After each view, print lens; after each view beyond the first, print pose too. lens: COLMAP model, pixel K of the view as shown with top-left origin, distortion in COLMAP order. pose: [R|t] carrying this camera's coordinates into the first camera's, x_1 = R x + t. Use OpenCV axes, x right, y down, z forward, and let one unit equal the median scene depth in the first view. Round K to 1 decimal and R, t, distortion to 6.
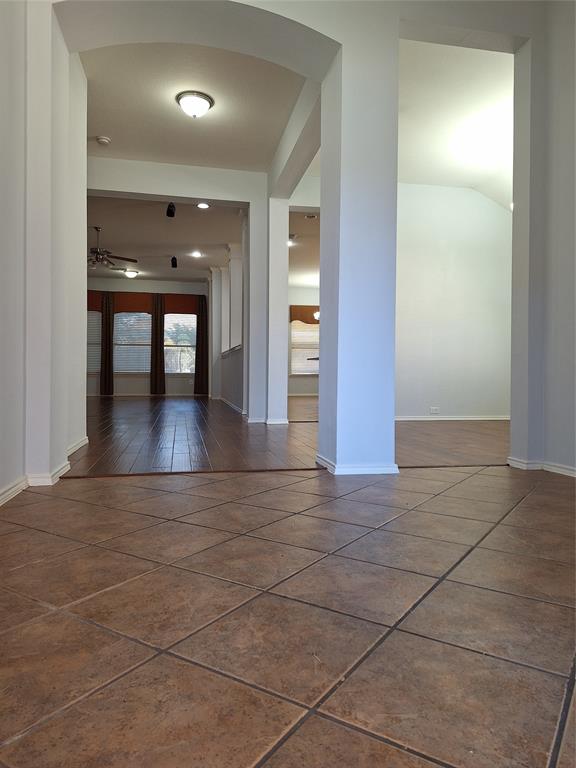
lens RADIAL K [[533.9, 0, 287.8], [0, 533.9, 371.3], [0, 0, 1]] dist [0.037044, -0.029288]
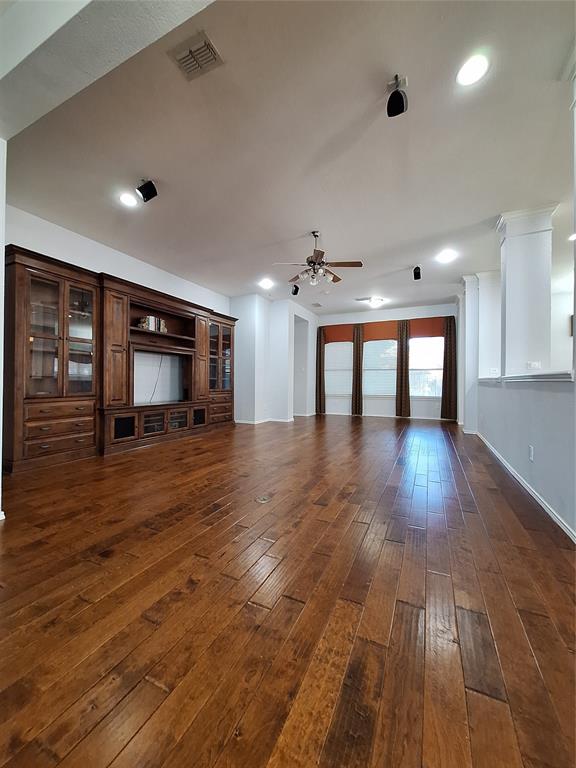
lens RADIAL K [[302.6, 0, 287.3], [0, 302.6, 380.9], [0, 0, 1]] dist [-0.002696, 0.000251]
pose [[0.802195, 0.001524, -0.597060, -0.333614], [-0.001962, 0.999998, -0.000084, -0.122604], [0.597059, 0.001239, 0.802196, 1.822208]]
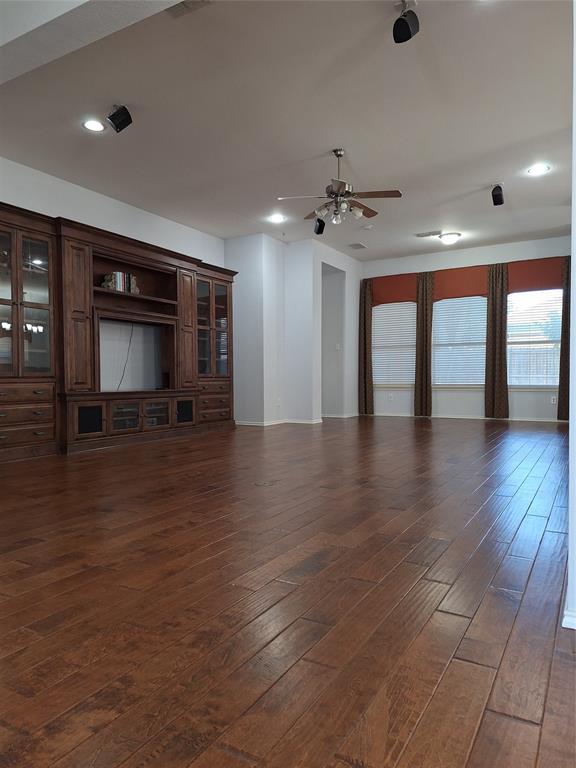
lens RADIAL K [[531.7, 0, 288.0], [0, 531.7, 384.0], [0, 0, 1]] dist [0.046207, -0.005677]
pose [[0.754379, 0.000841, -0.656439, -0.013052], [0.011593, 0.999826, 0.014604, -0.052516], [0.656337, -0.018627, 0.754238, 1.537118]]
